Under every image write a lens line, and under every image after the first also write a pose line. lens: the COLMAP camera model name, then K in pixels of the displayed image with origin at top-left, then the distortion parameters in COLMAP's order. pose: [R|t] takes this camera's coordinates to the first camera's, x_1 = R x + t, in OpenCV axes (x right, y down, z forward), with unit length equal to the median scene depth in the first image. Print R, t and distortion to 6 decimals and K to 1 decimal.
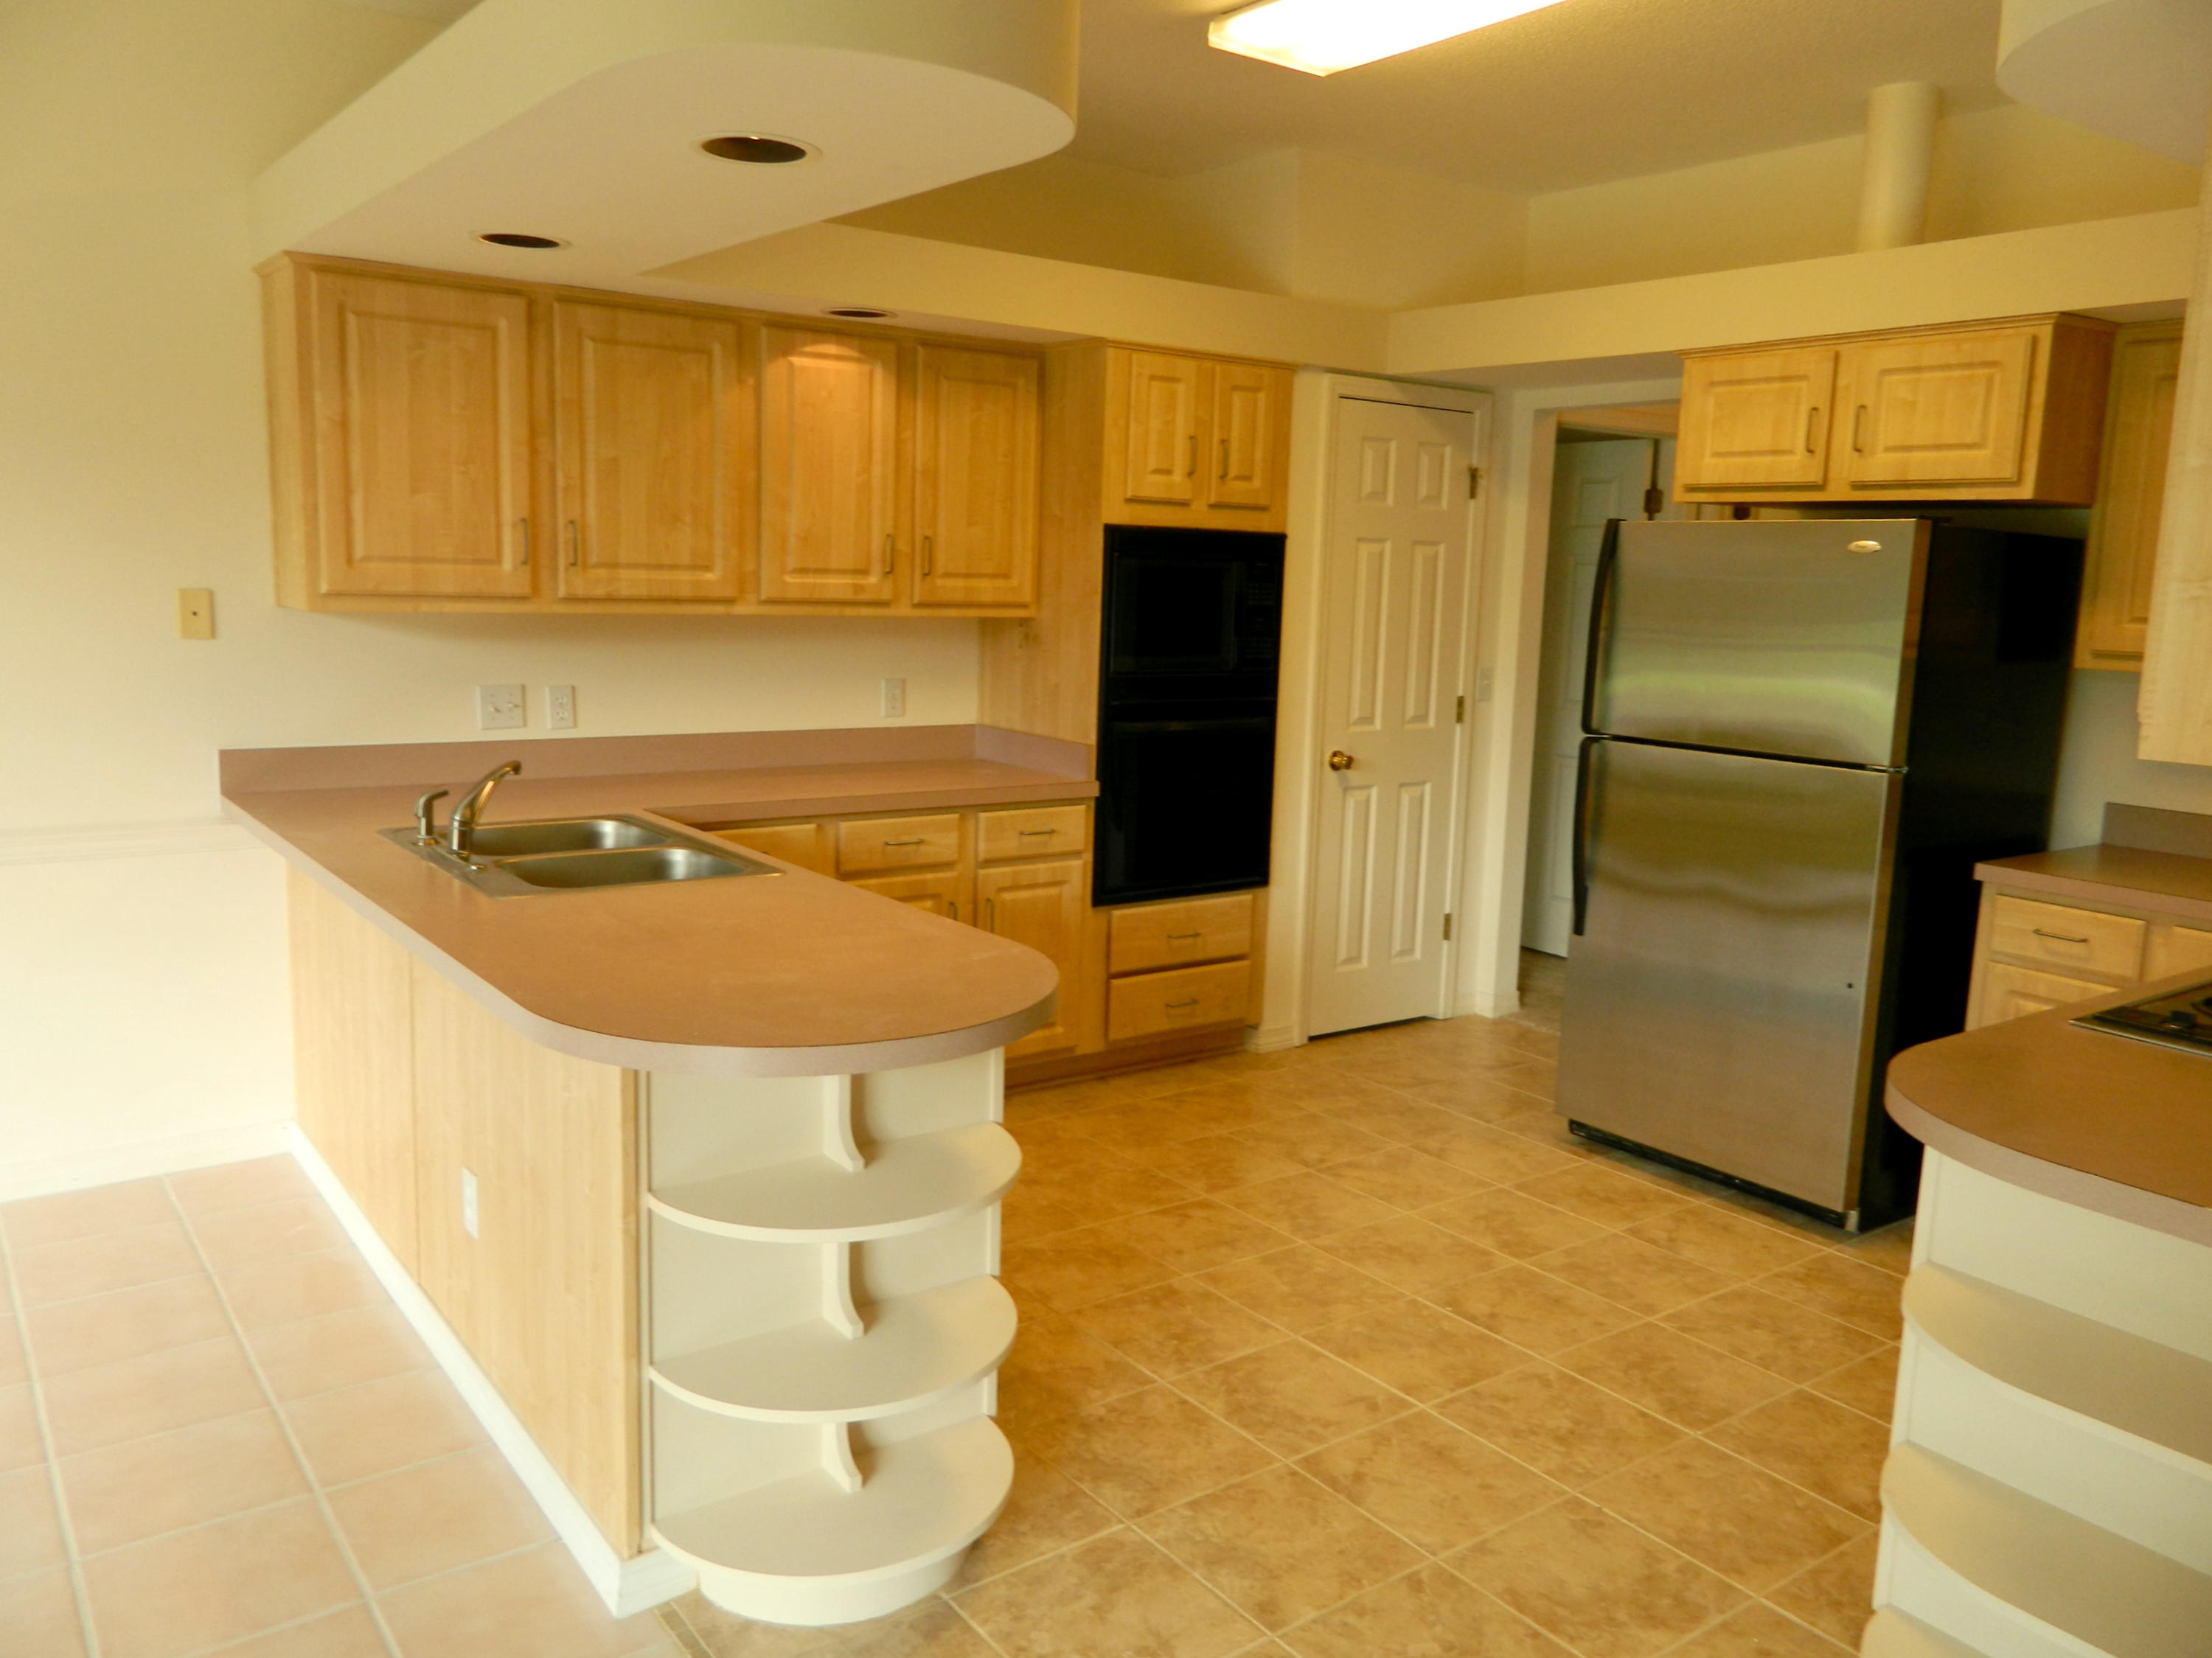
lens RADIAL K [[1631.6, 0, 1118.7], [0, 1631.6, 822.8], [0, 0, 1]] dist [0.000368, 0.000733]
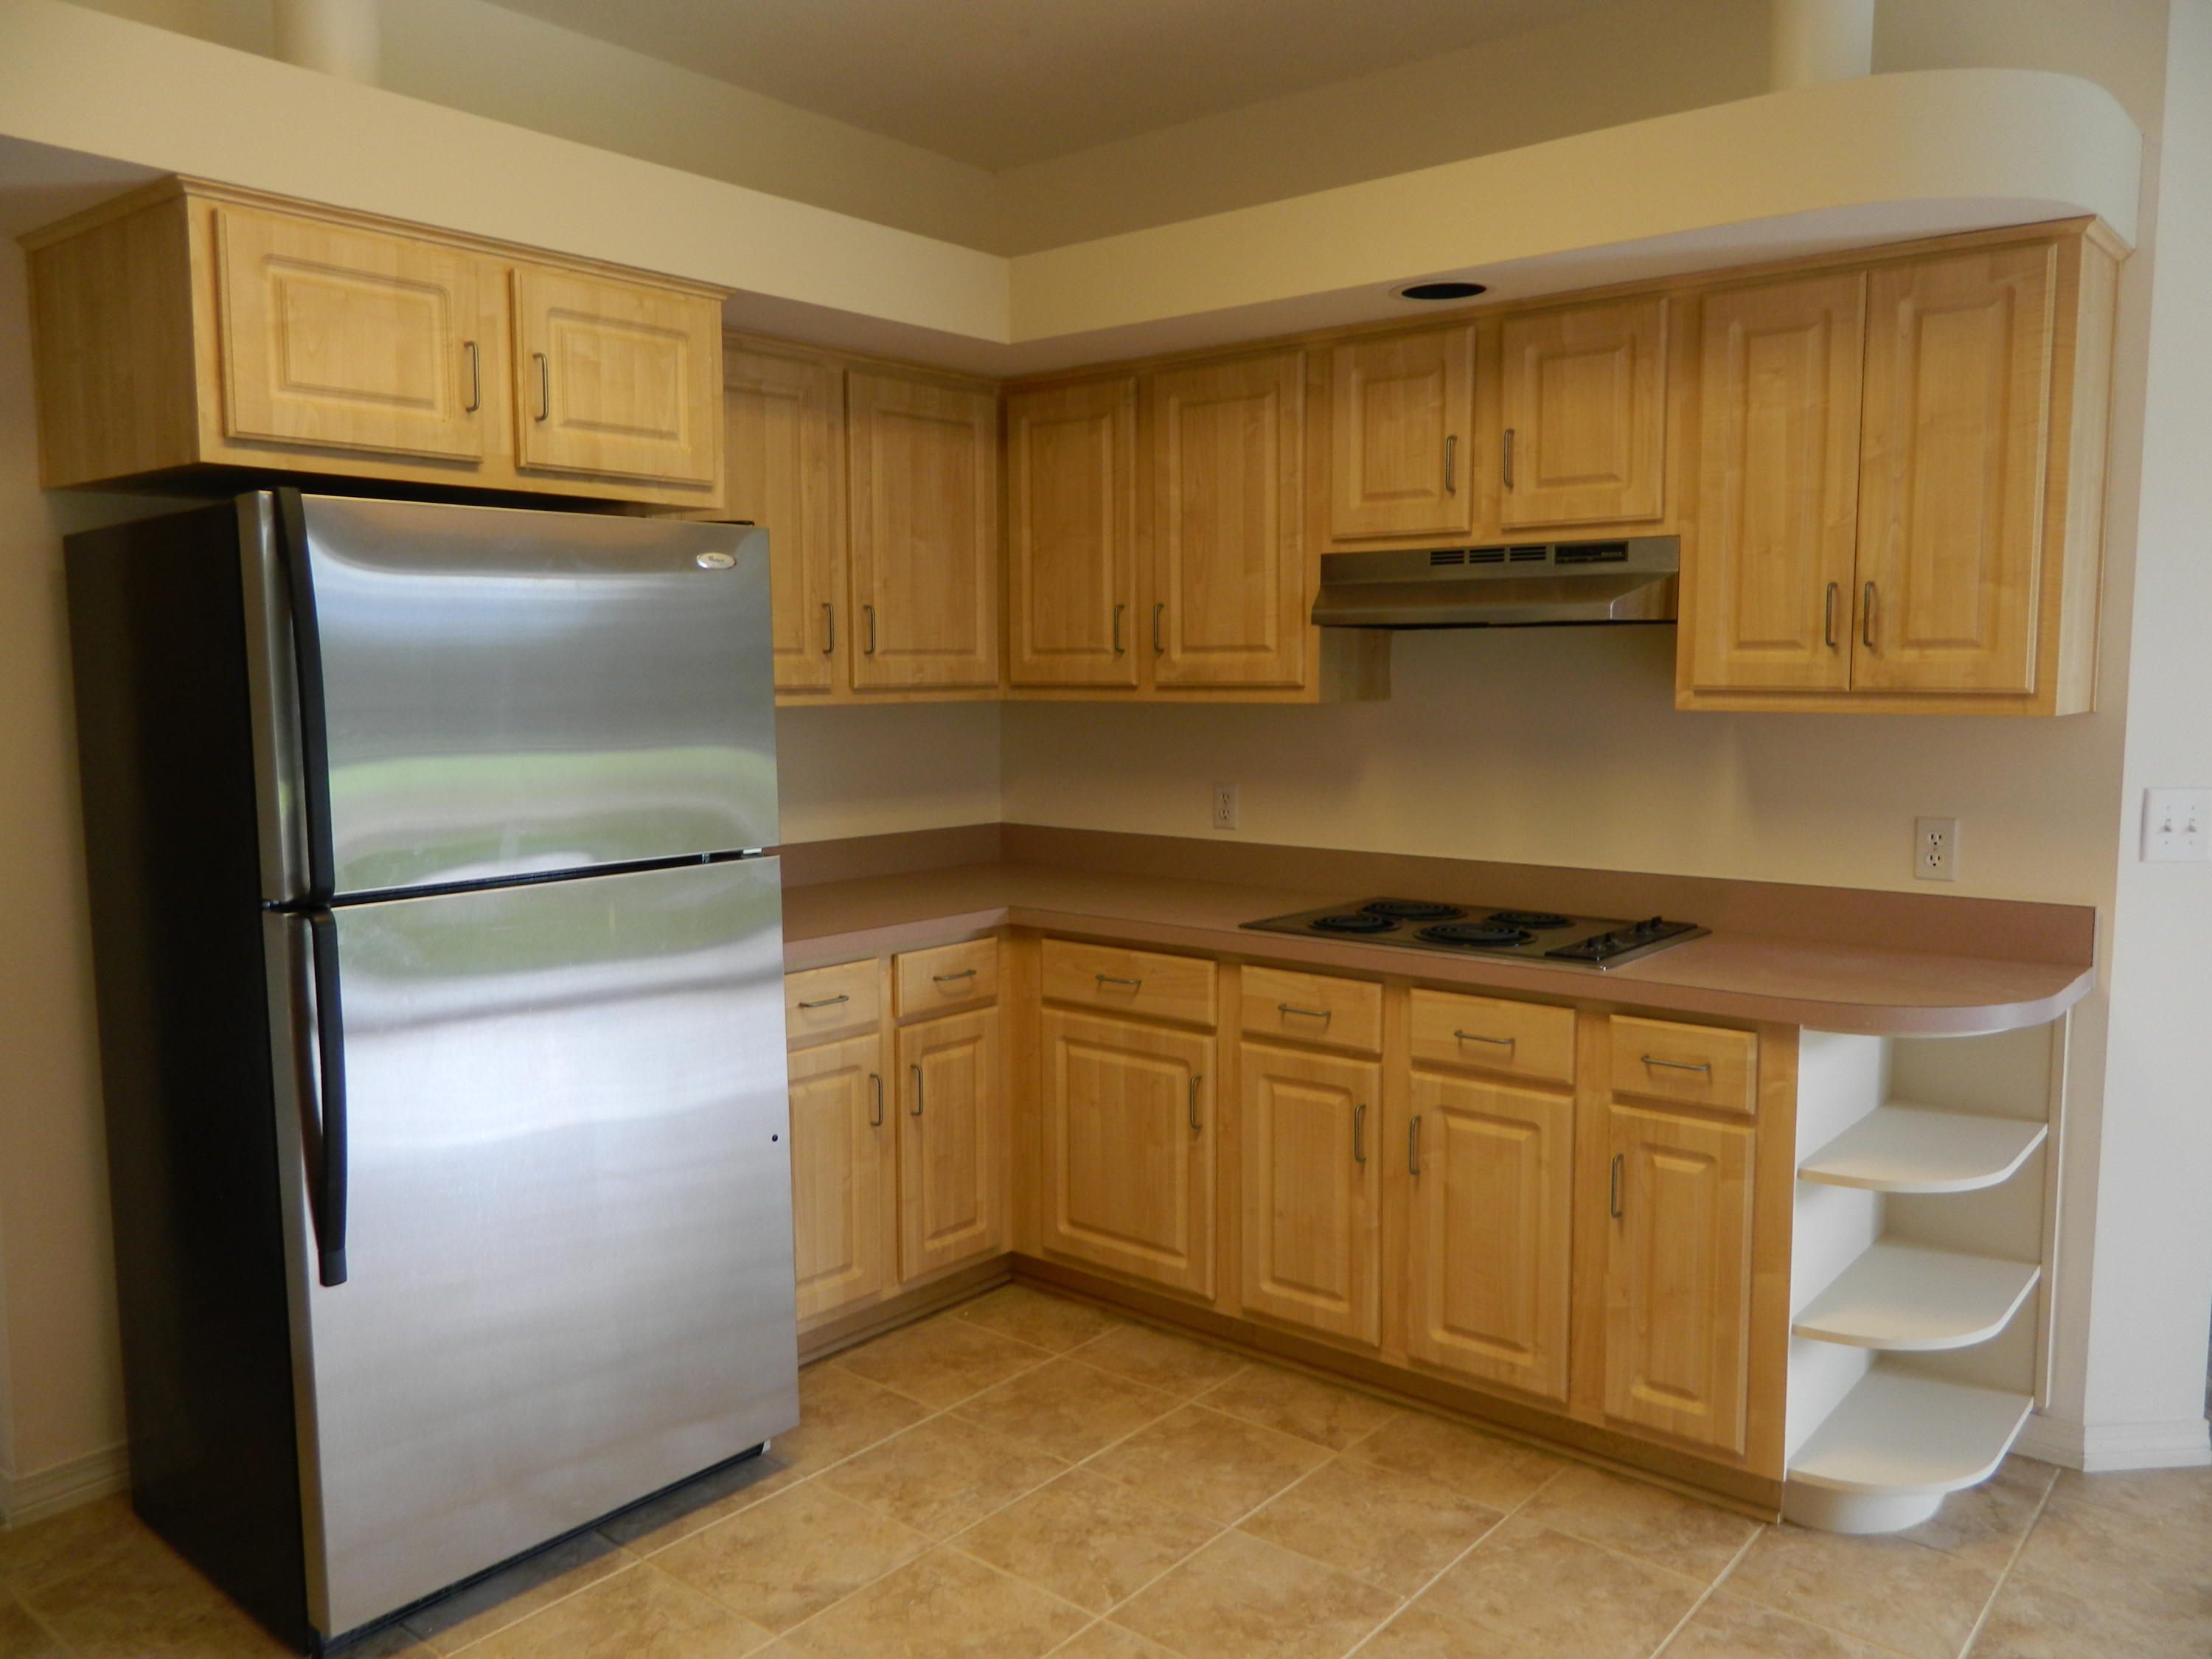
lens RADIAL K [[1631.7, 0, 1118.7], [0, 1631.7, 823.3], [0, 0, 1]] dist [0.000368, 0.000733]
pose [[-0.228812, -0.130648, 0.964664, -0.297646], [0.142542, 0.975776, 0.165963, -0.144938], [-0.962978, 0.175479, -0.204646, 0.960482]]
